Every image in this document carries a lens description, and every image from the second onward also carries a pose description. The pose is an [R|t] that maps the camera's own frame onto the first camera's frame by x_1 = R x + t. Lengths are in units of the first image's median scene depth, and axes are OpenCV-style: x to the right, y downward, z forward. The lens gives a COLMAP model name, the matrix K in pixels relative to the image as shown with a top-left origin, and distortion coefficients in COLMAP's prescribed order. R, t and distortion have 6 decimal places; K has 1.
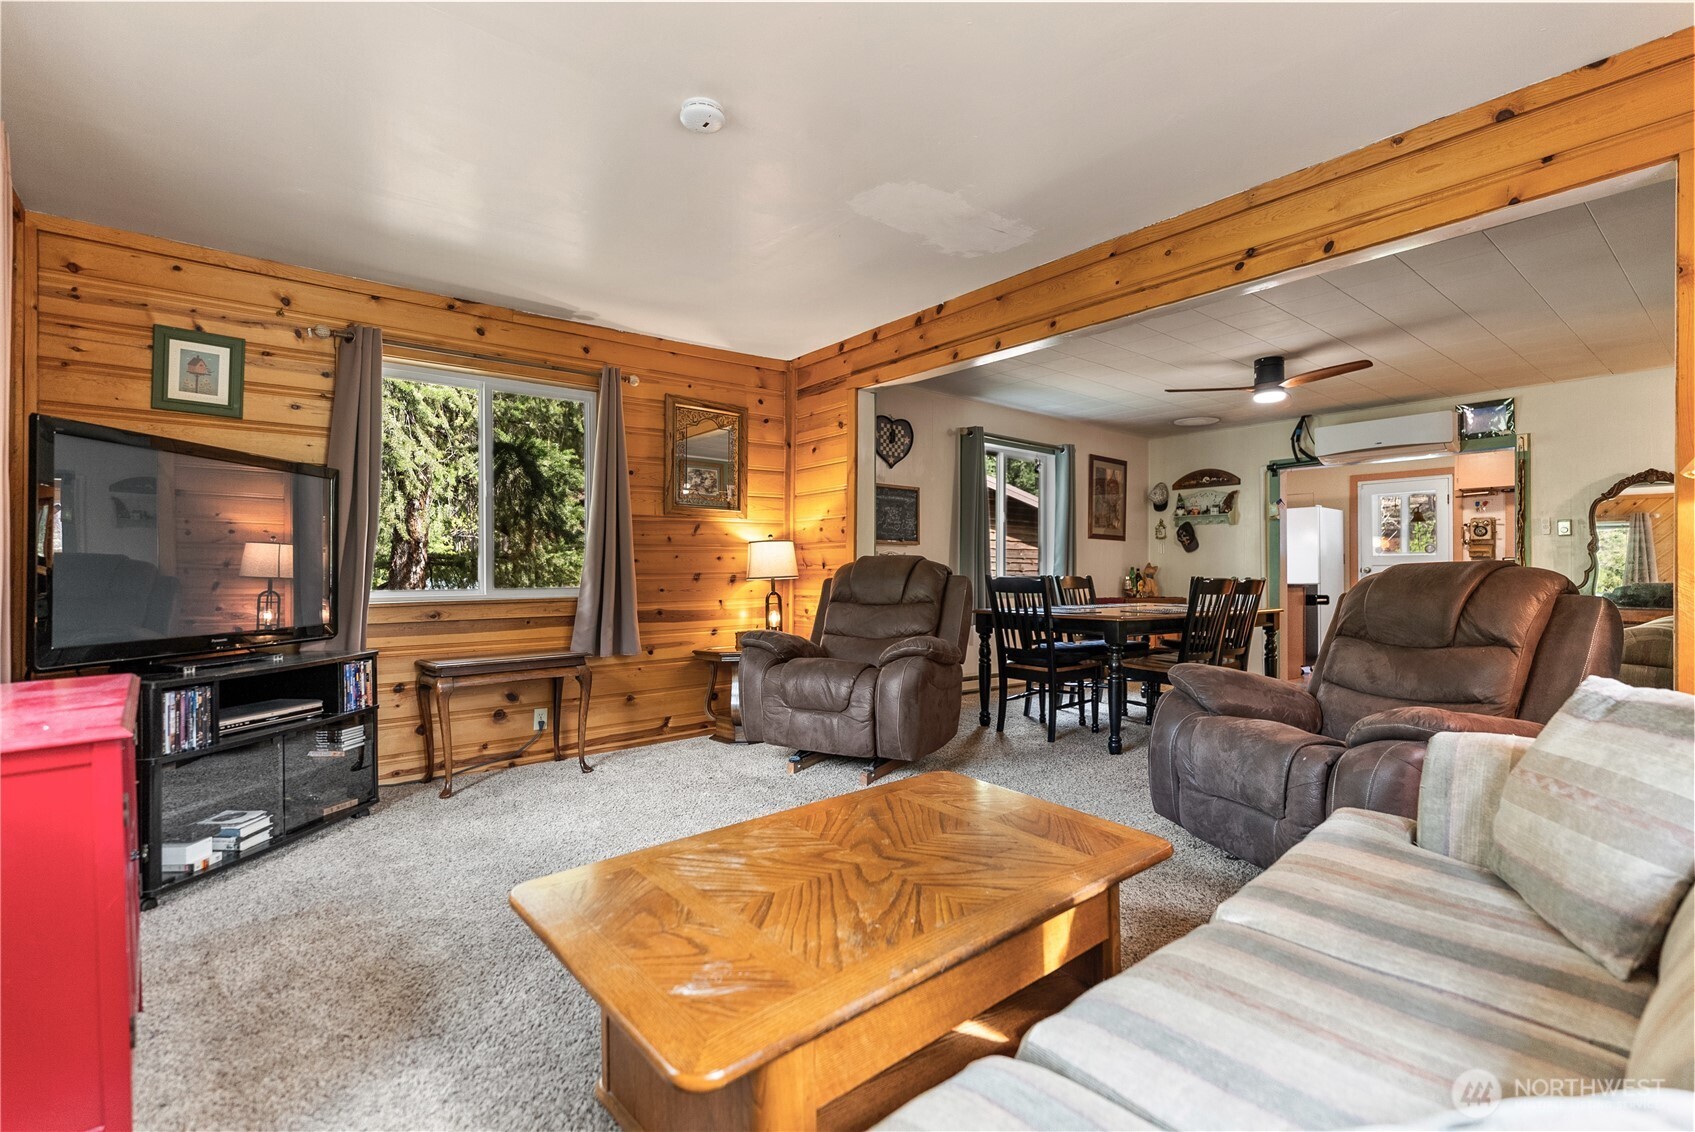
lens RADIAL K [[777.1, 0, 850.9], [0, 777.1, 558.8], [0, 0, 1]] dist [-0.001945, -0.001164]
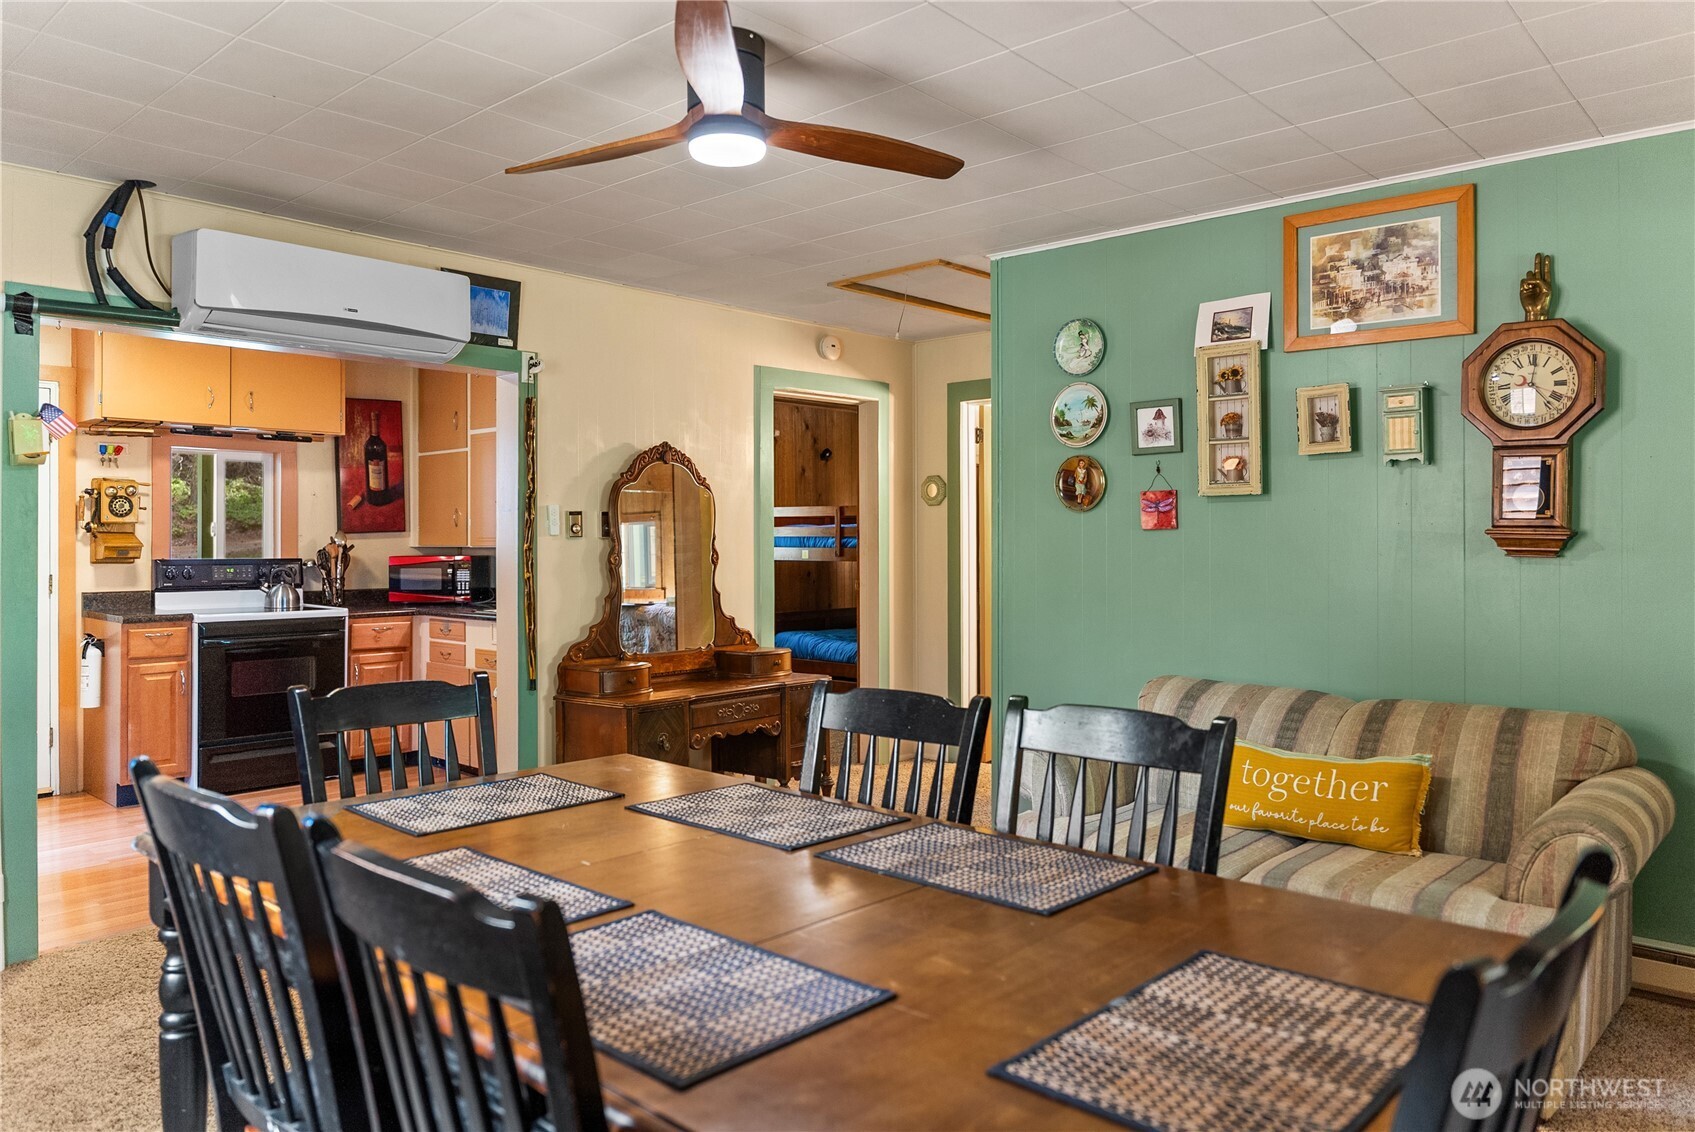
lens RADIAL K [[1152.2, 0, 892.2], [0, 1152.2, 535.1], [0, 0, 1]] dist [-0.005220, -0.007970]
pose [[-0.164682, 0.000430, 0.986347, 0.014878], [-0.018343, 0.999826, -0.003498, -0.032421], [-0.986176, -0.018668, -0.164646, 0.869837]]
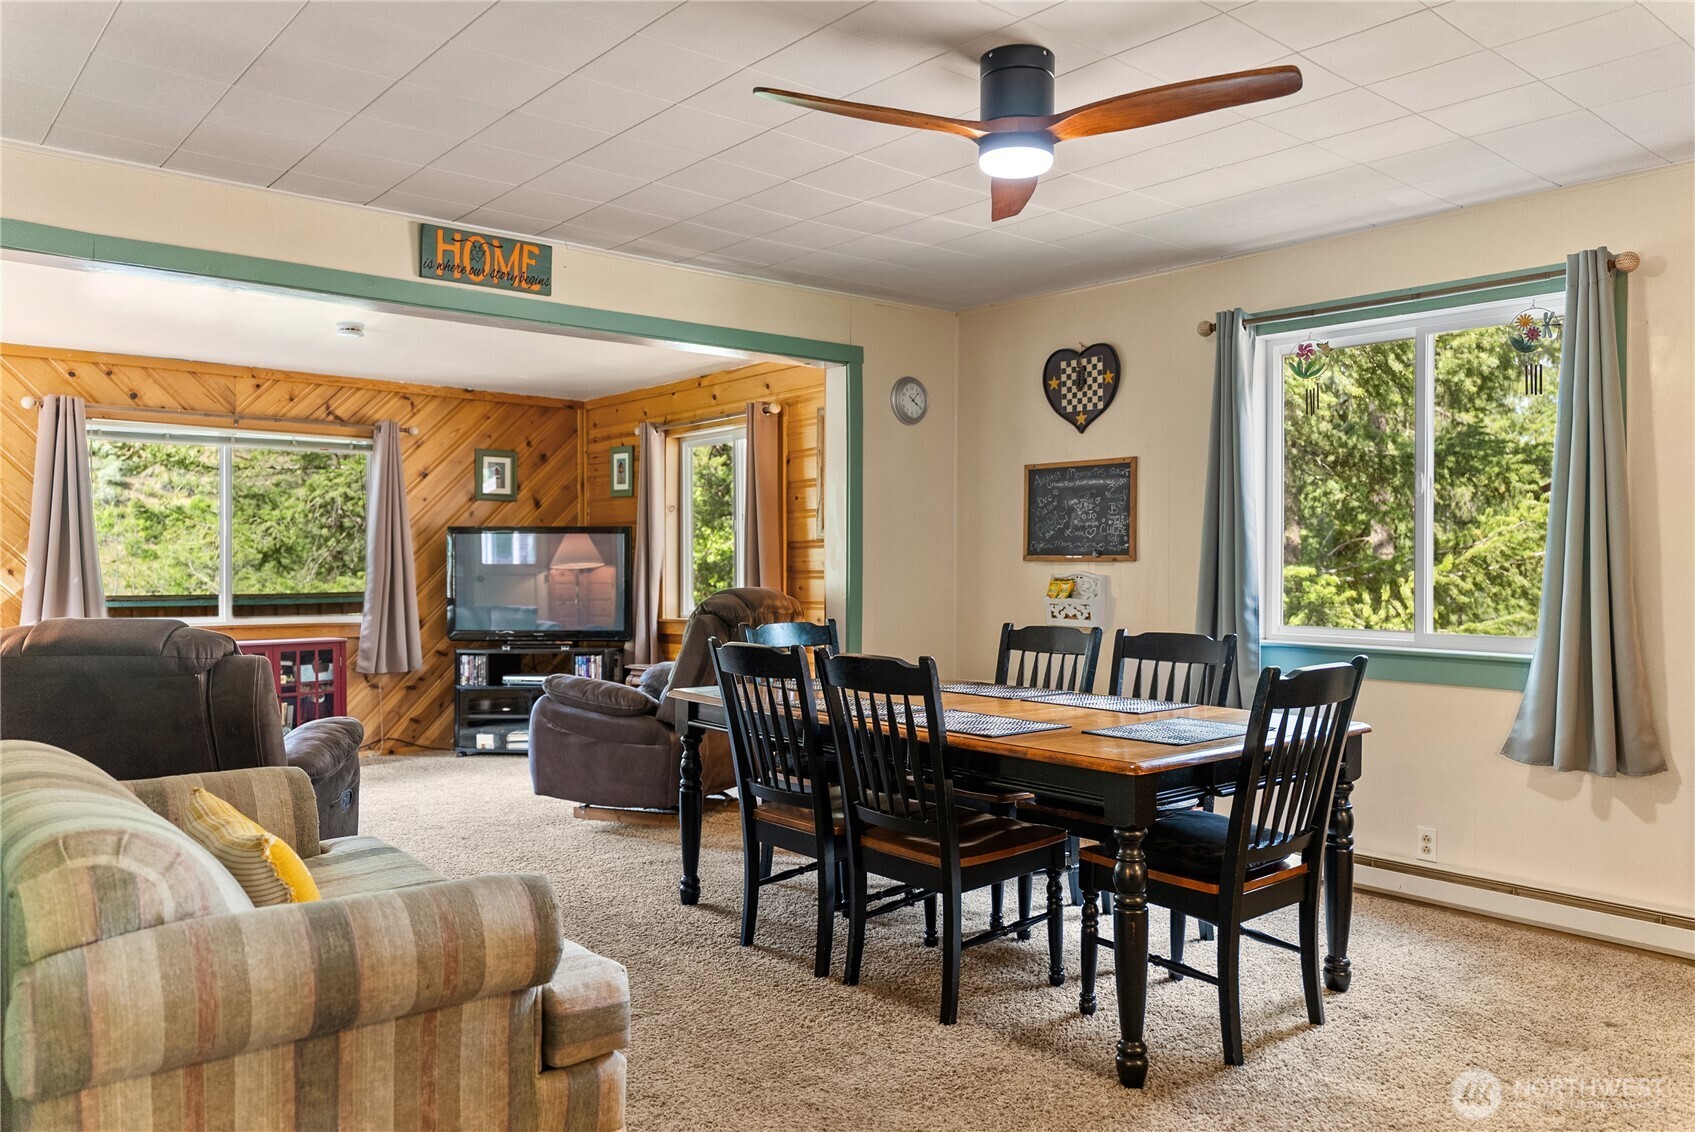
lens RADIAL K [[1248.7, 0, 852.2], [0, 1248.7, 570.0], [0, 0, 1]] dist [-0.012861, -0.005503]
pose [[0.022071, -0.001948, -0.999755, 0.983426], [0.016464, 0.999863, -0.001585, -0.012509], [0.999621, -0.016425, 0.022100, 0.787883]]
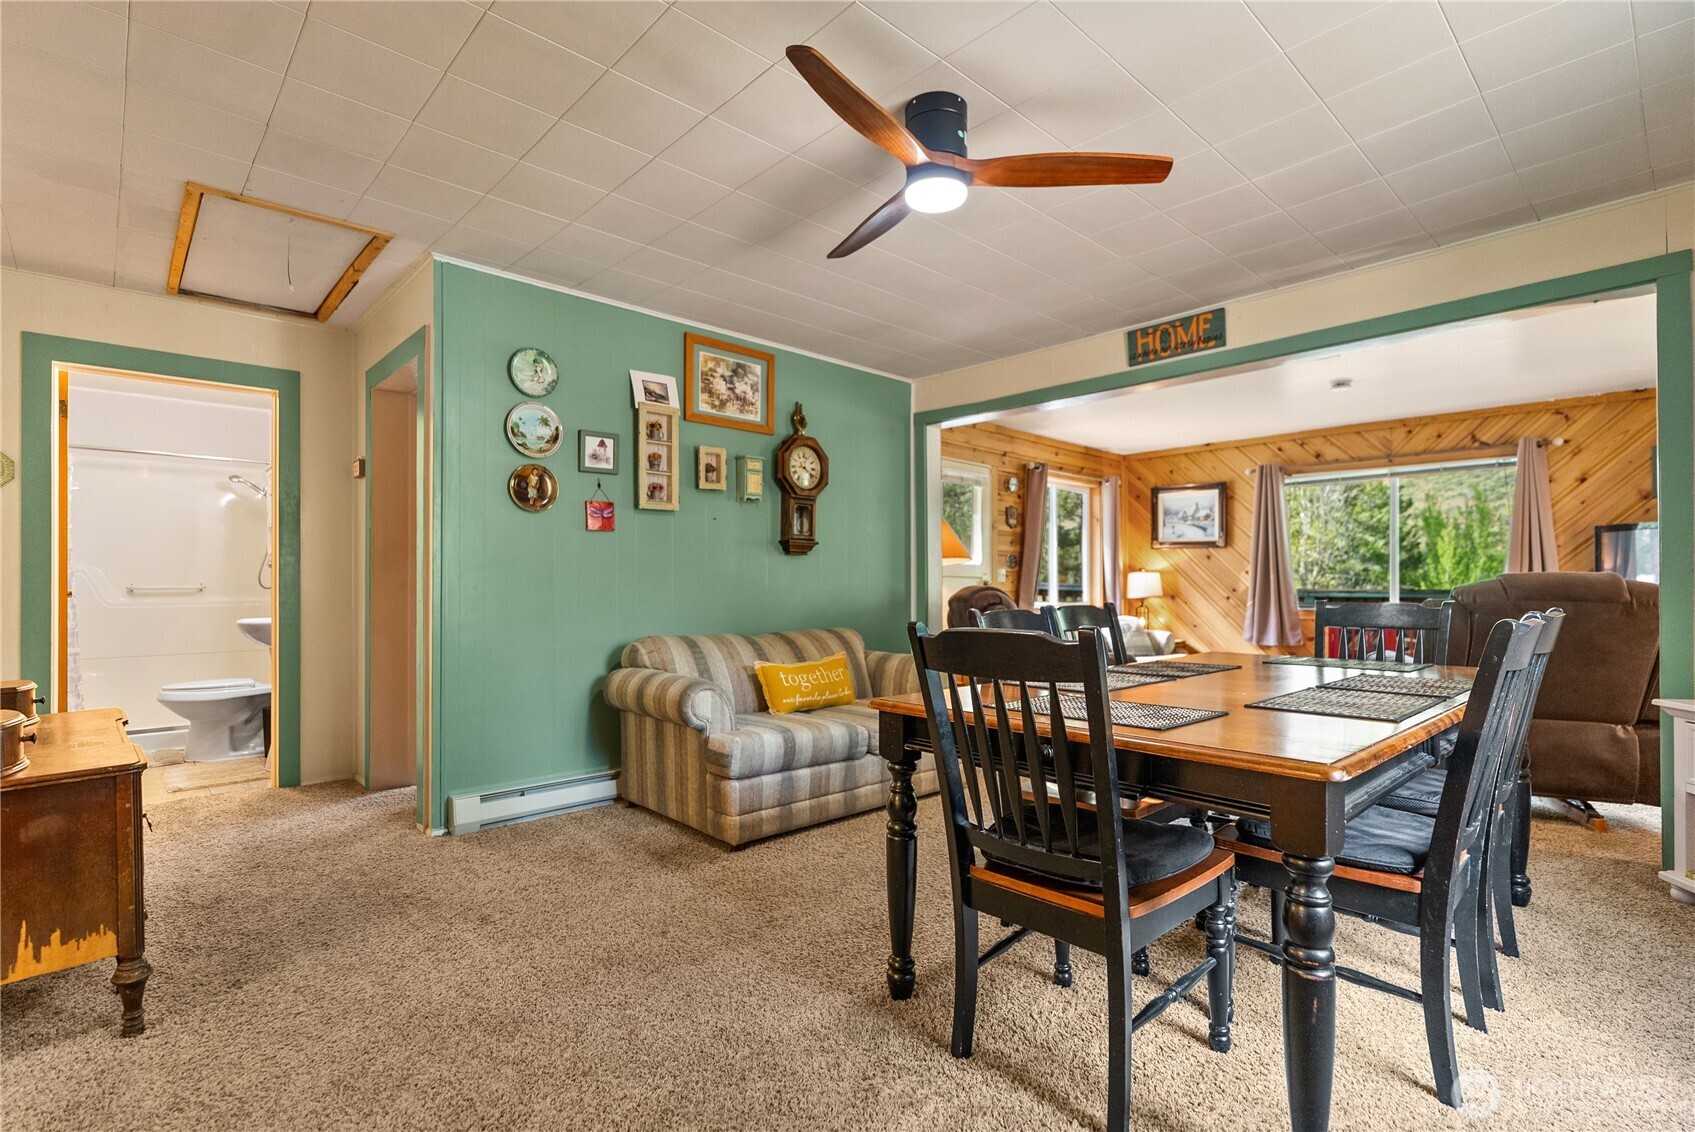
lens RADIAL K [[777.1, 0, 840.6], [0, 777.1, 571.3], [0, 0, 1]] dist [-0.001945, -0.001164]
pose [[-0.998902, -0.002940, -0.046746, 0.520317], [-0.001617, 0.999598, -0.028315, 0.008924], [0.046810, -0.028209, -0.998505, 1.226708]]
